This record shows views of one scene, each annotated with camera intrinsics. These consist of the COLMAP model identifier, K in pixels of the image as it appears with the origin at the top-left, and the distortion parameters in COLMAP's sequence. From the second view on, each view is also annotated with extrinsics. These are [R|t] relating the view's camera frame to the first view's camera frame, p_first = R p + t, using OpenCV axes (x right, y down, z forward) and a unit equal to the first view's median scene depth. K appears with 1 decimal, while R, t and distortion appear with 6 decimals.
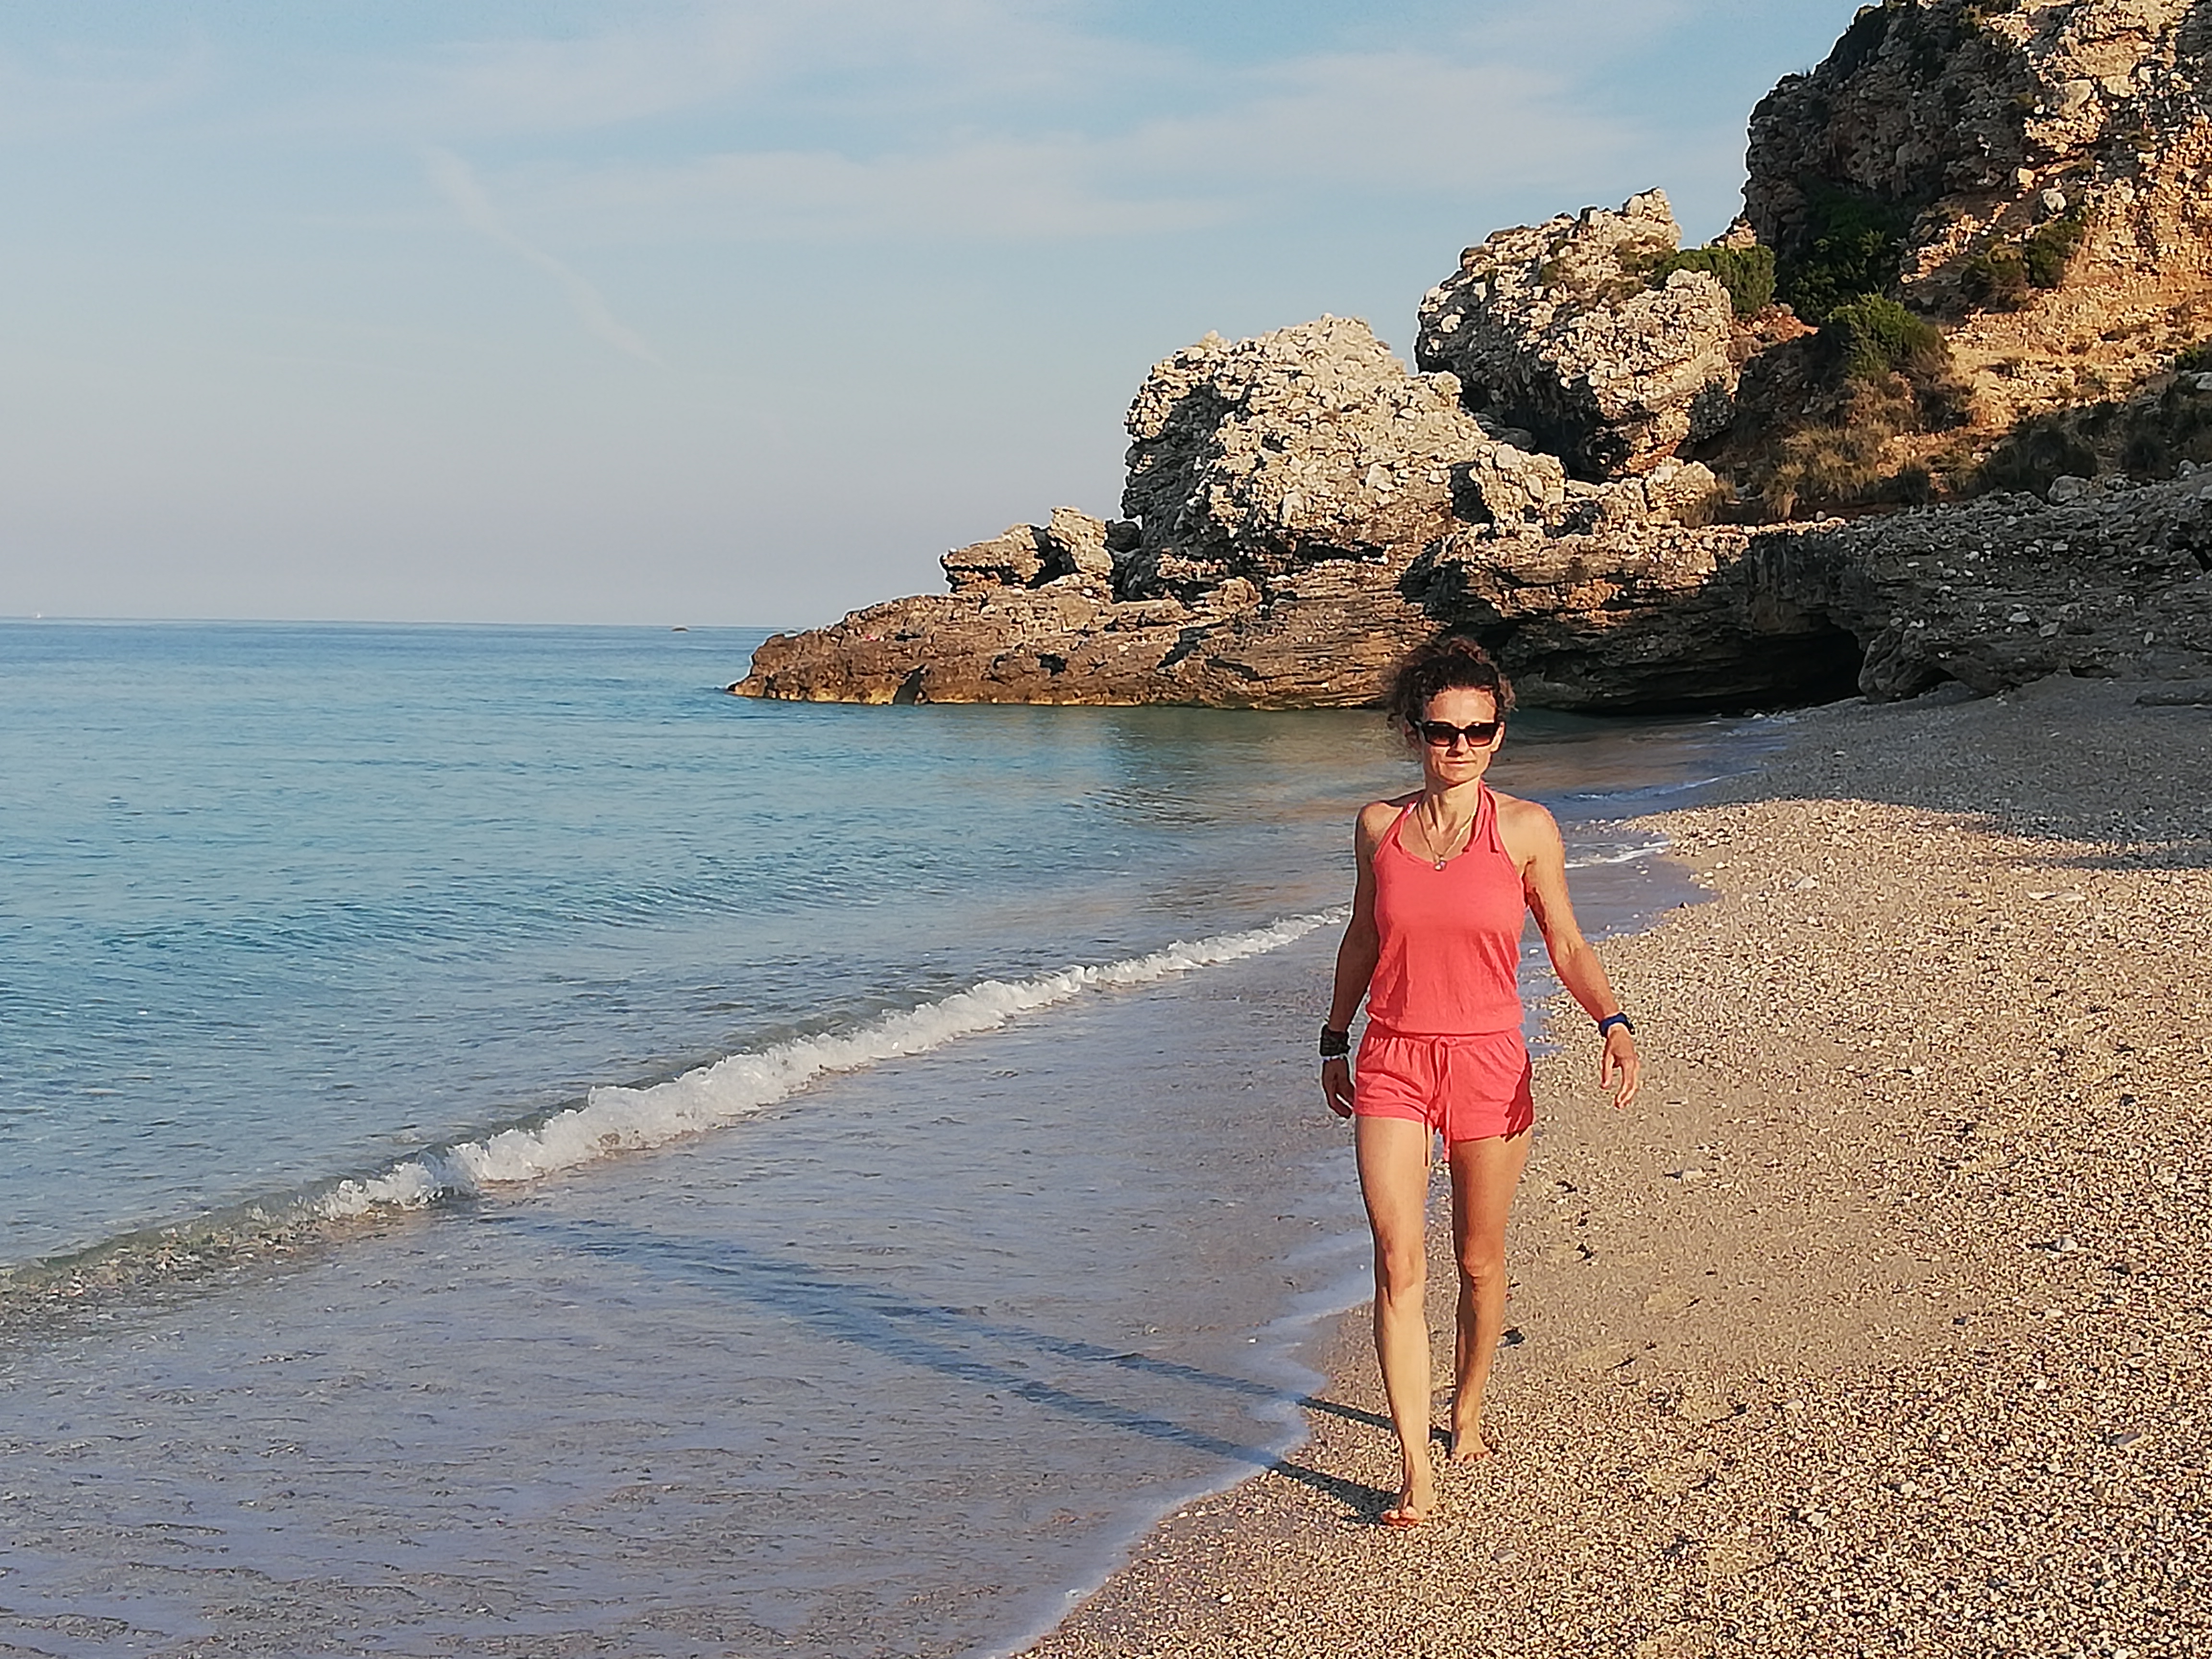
lens RADIAL K [[3727.8, 0, 1104.3], [0, 3727.8, 831.9], [0, 0, 1]] dist [0.050227, 0.000000]
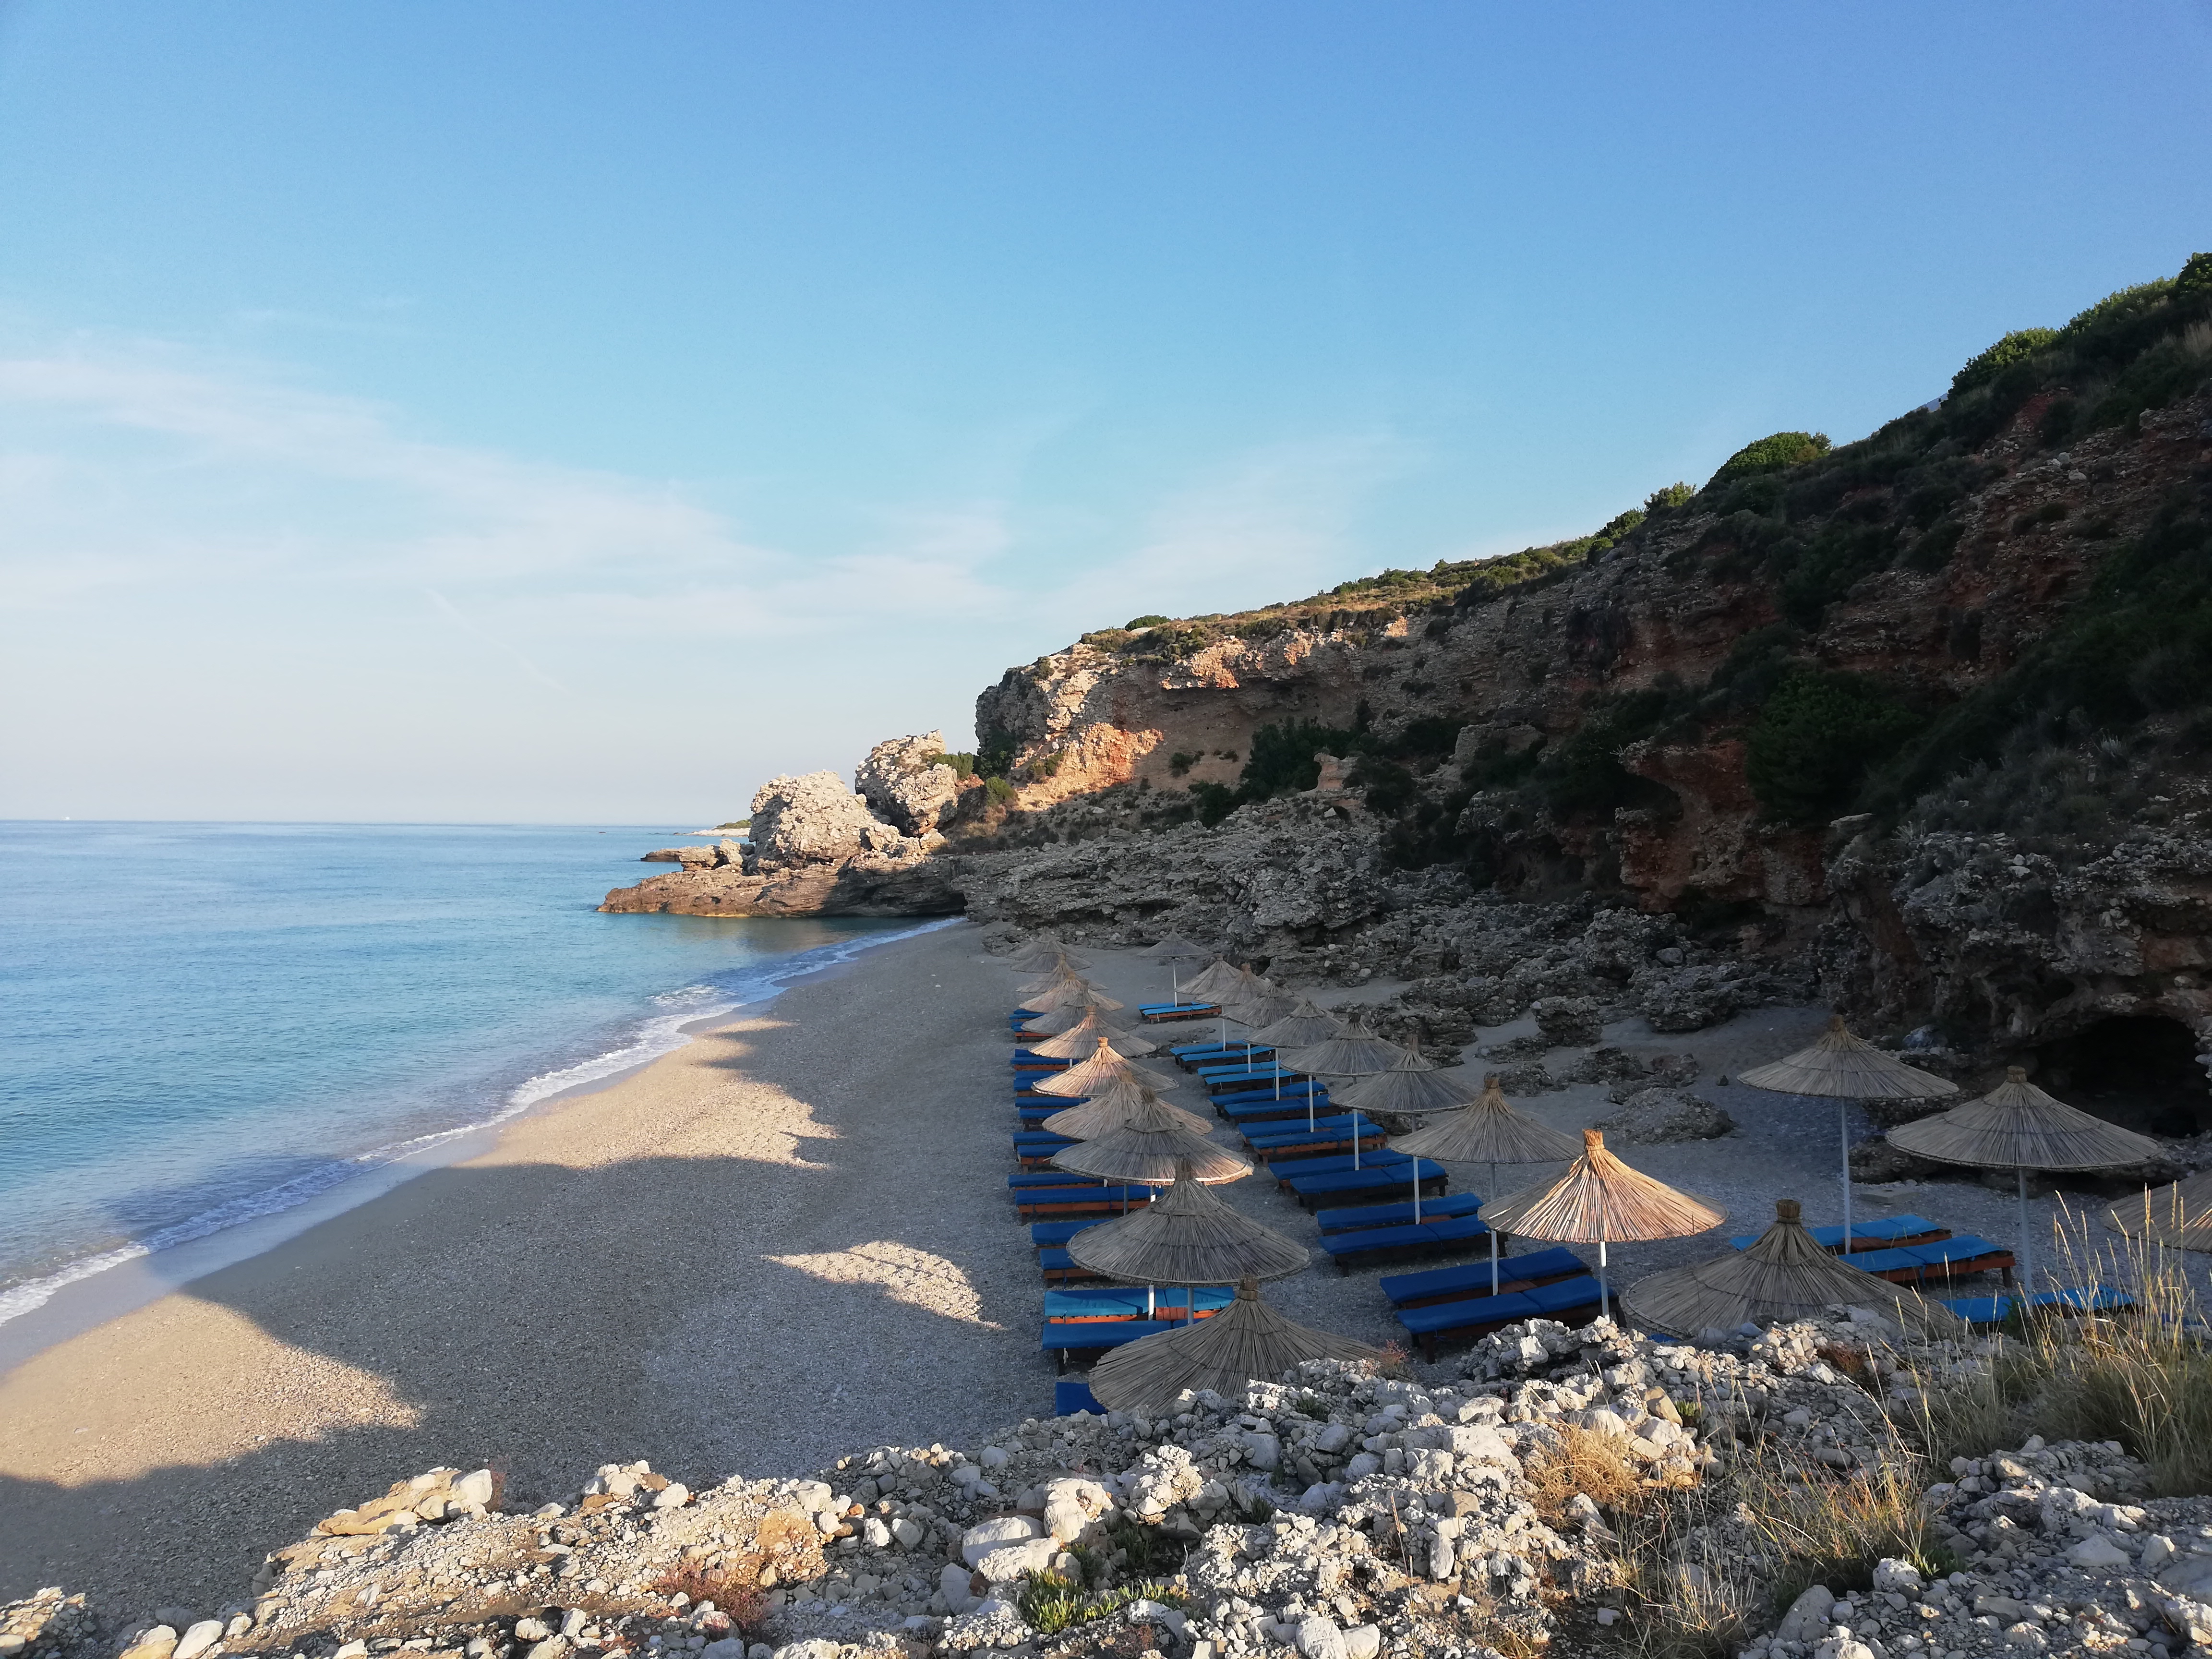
lens RADIAL K [[1725.8, 0, 1109.0], [0, 1725.8, 822.3], [0, 0, 1]] dist [0.011554, 0.000453]
pose [[0.983646, 0.001082, 0.180109, 0.042885], [0.011086, 0.997722, -0.066539, -0.013862], [-0.179771, 0.067448, 0.981394, -0.333766]]
